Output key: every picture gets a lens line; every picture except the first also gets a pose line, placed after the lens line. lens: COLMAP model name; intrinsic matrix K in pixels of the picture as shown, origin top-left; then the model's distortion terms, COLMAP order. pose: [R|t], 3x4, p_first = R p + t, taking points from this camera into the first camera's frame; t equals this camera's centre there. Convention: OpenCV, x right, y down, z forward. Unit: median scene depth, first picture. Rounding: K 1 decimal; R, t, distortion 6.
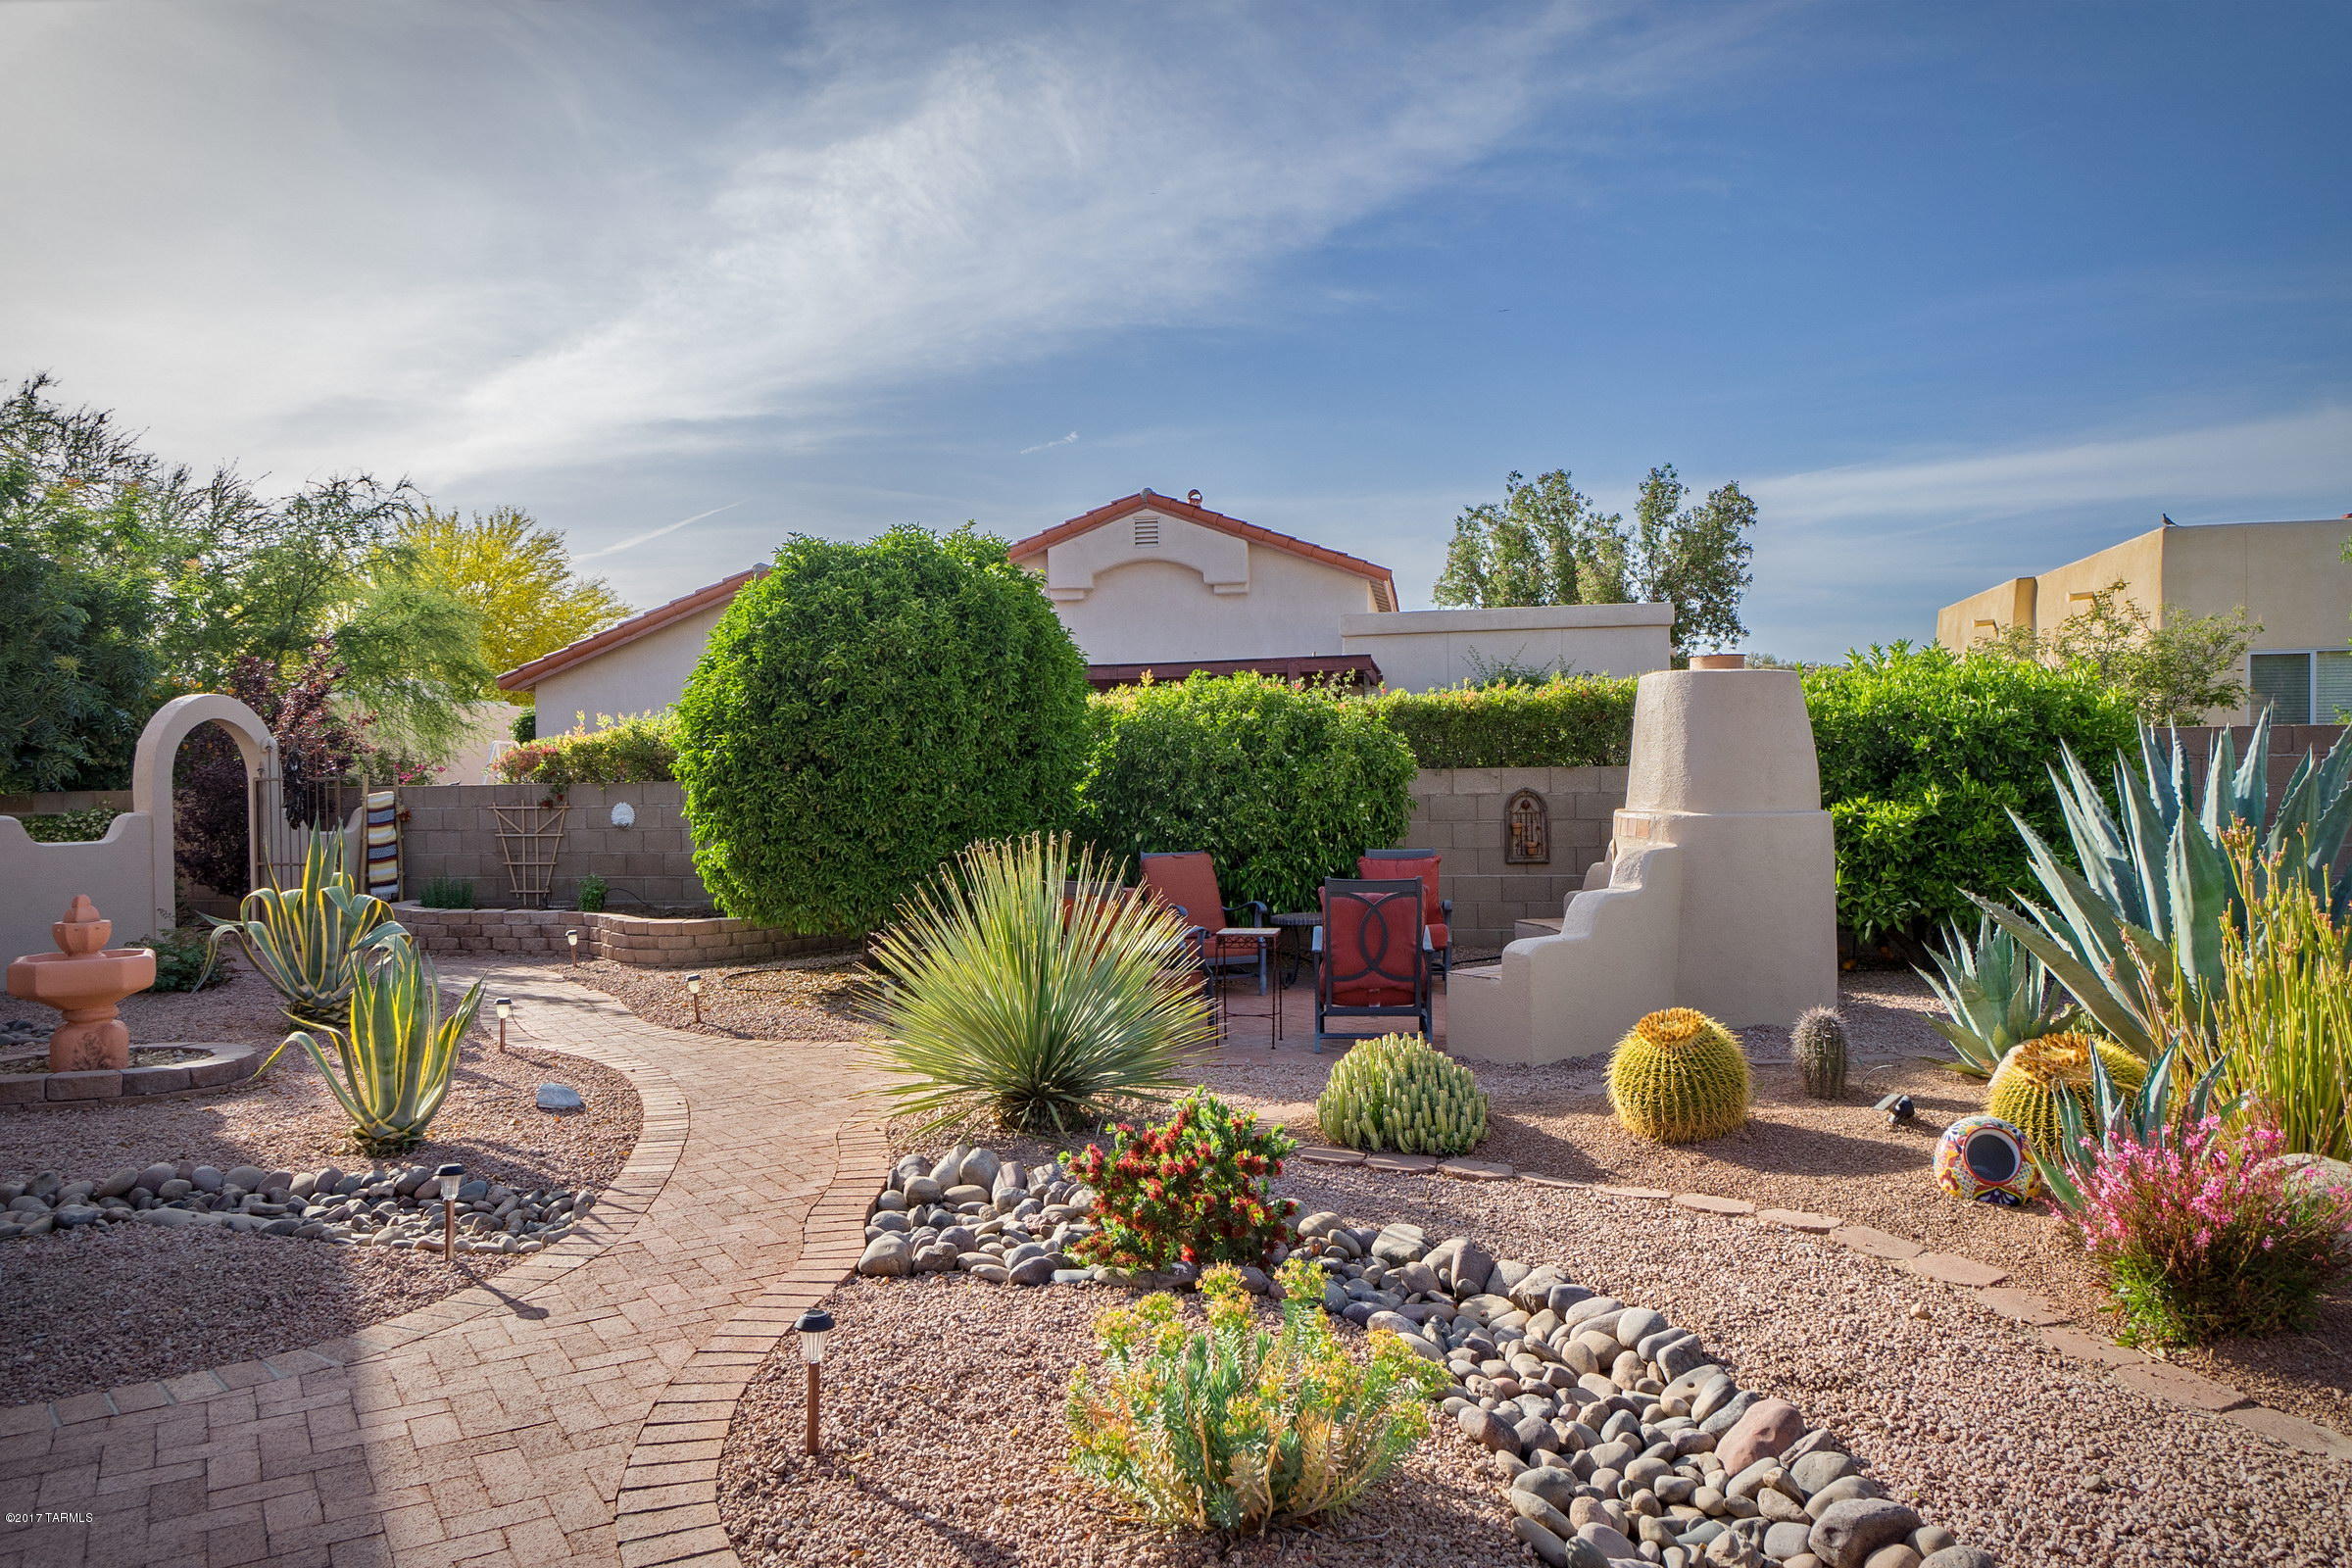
lens RADIAL K [[1478.9, 0, 1176.3], [0, 1478.9, 784.6], [0, 0, 1]] dist [-0.001765, -0.000138]
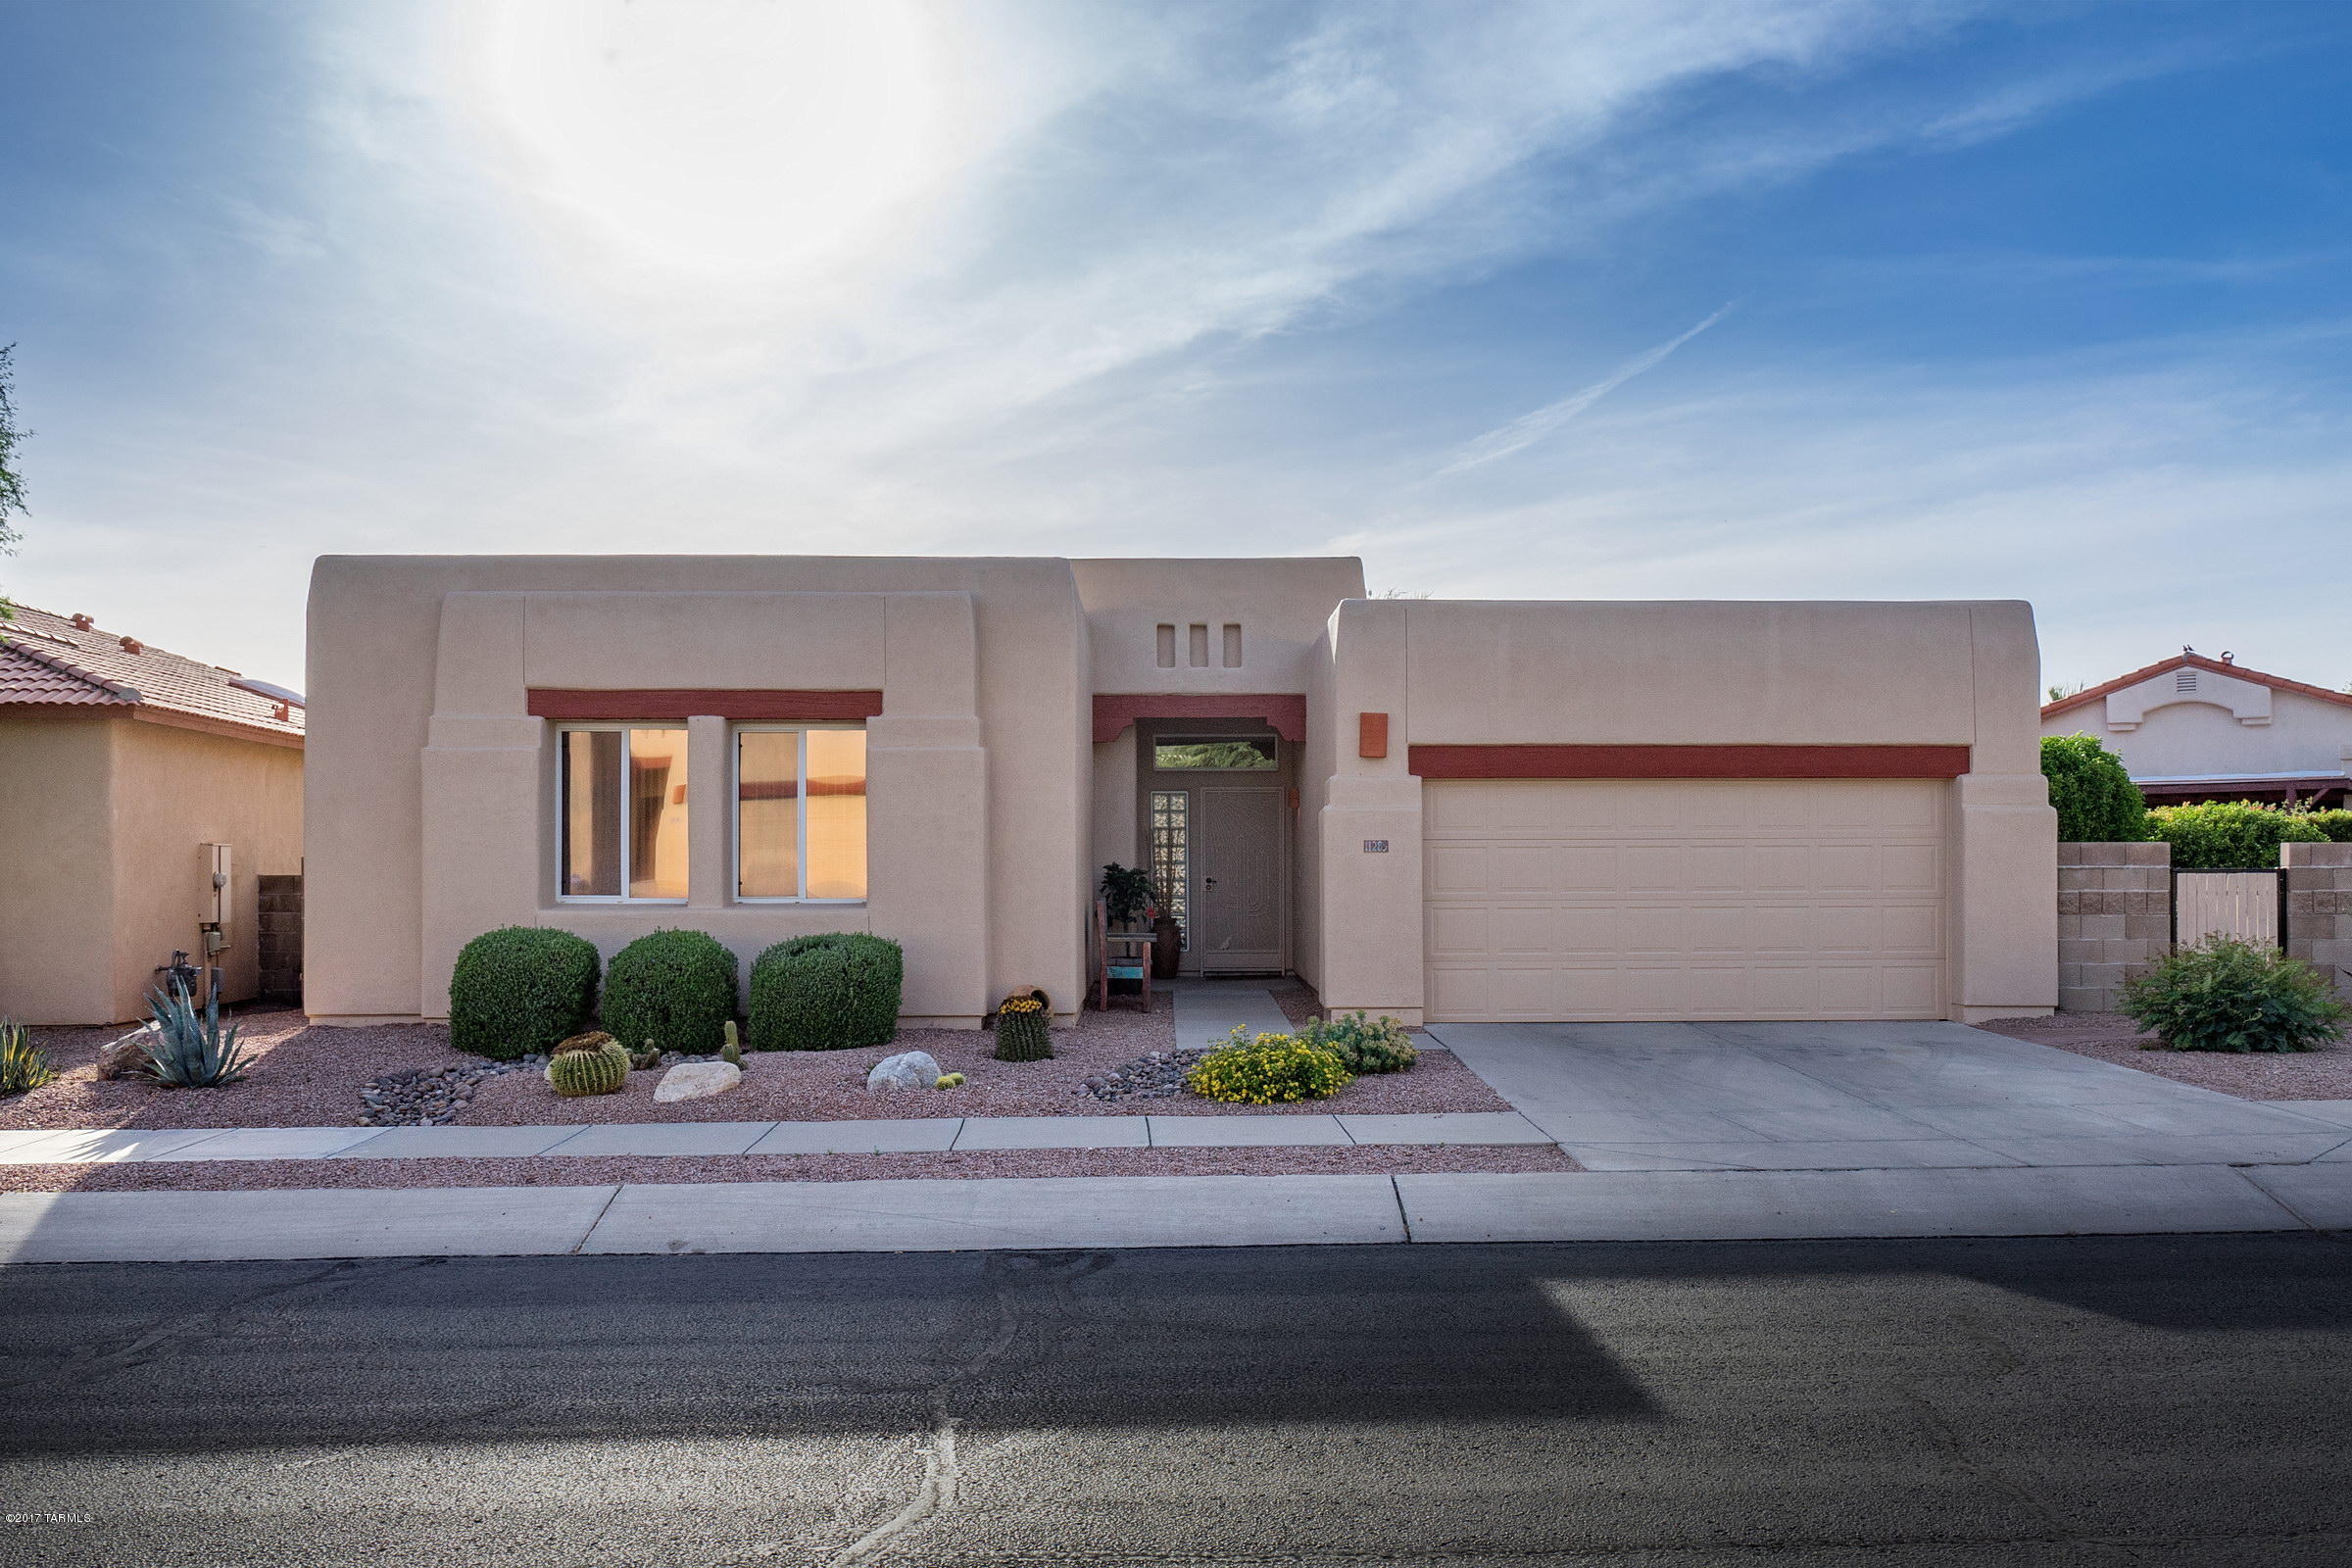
lens RADIAL K [[1745.3, 0, 1163.2], [0, 1745.3, 848.9], [0, 0, 1]] dist [0.023791, -0.000578]
pose [[0.849720, 0.010151, -0.527137, 0.061958], [-0.013074, 0.999913, -0.001820, 0.008986], [0.527073, 0.008438, 0.849778, -1.602105]]
